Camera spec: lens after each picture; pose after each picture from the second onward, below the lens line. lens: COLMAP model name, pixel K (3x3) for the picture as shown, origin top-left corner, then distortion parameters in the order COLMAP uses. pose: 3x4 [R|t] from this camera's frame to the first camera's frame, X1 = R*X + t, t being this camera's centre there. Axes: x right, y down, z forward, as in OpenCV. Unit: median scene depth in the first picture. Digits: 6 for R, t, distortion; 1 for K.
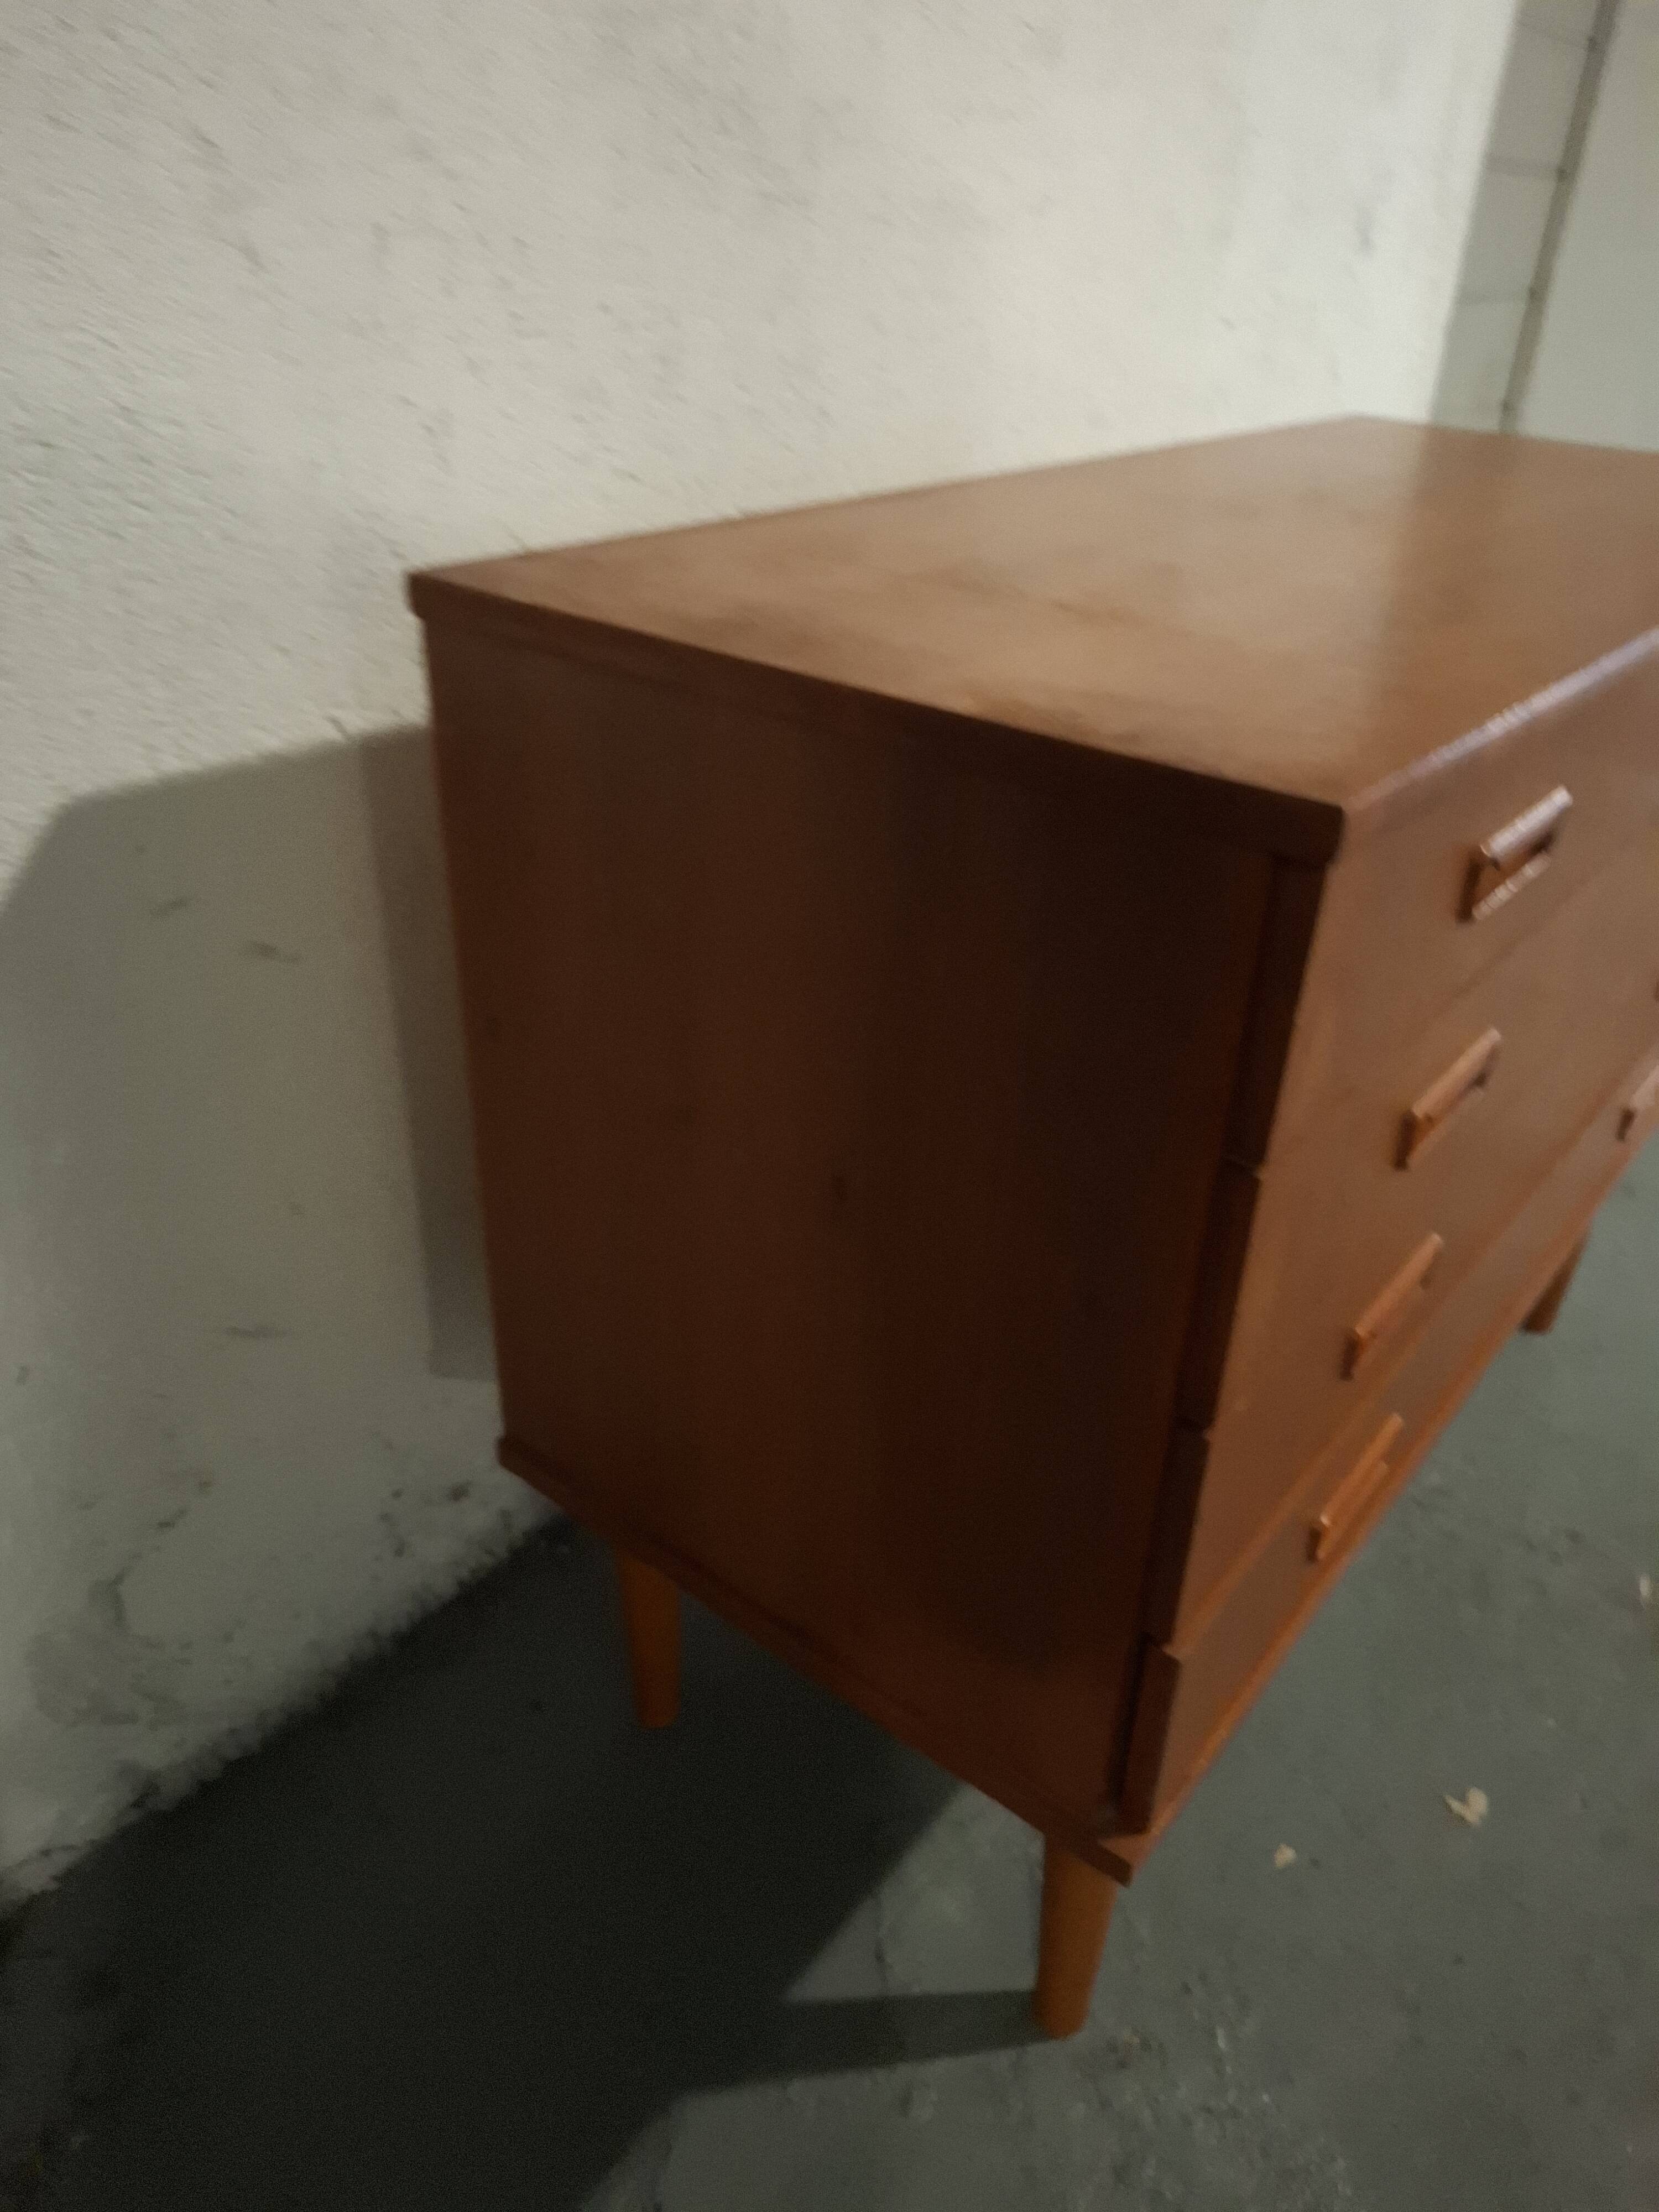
lens RADIAL K [[1535.1, 0, 839.2], [0, 1535.1, 1114.1], [0, 0, 1]] dist [0.034271, -0.034669]
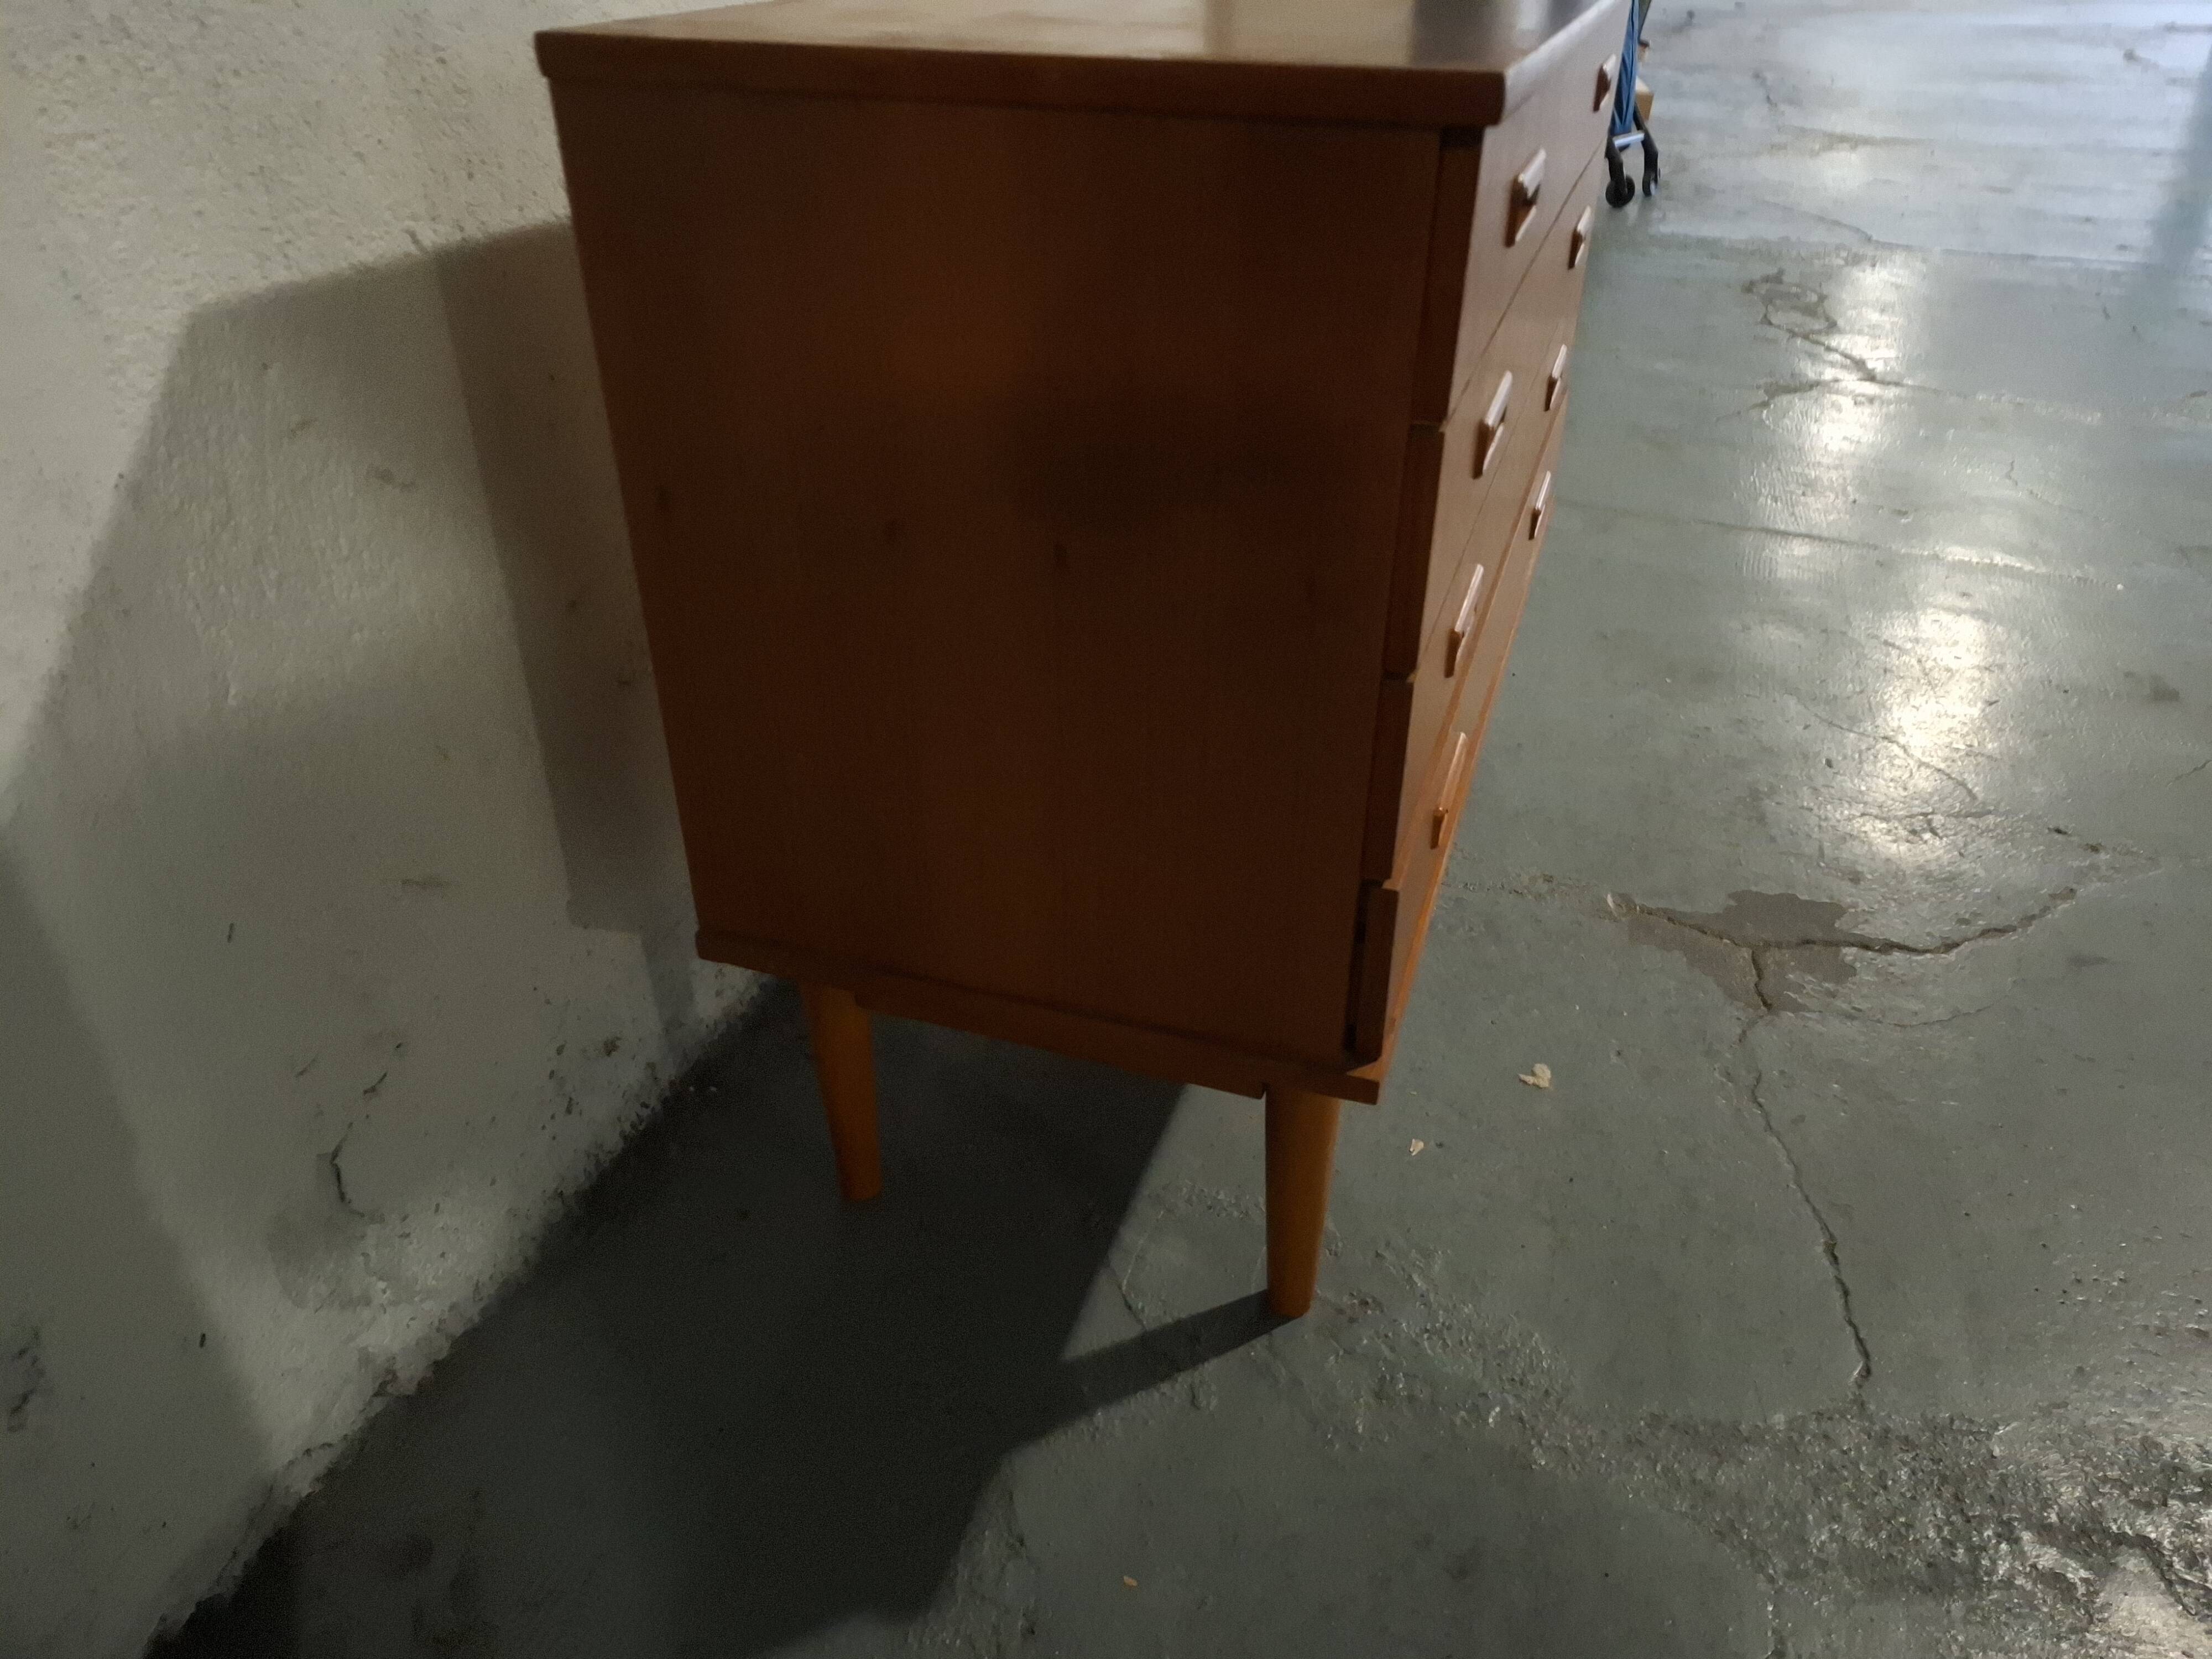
lens RADIAL K [[1535.1, 0, 1108.5], [0, 1535.1, 826.3], [0, 0, 1]] dist [0.034271, -0.034669]
pose [[0.940130, -0.201301, 0.275017, -0.231582], [0.193988, 0.979526, 0.053834, 0.139260], [-0.280223, 0.002739, 0.959931, -0.077986]]
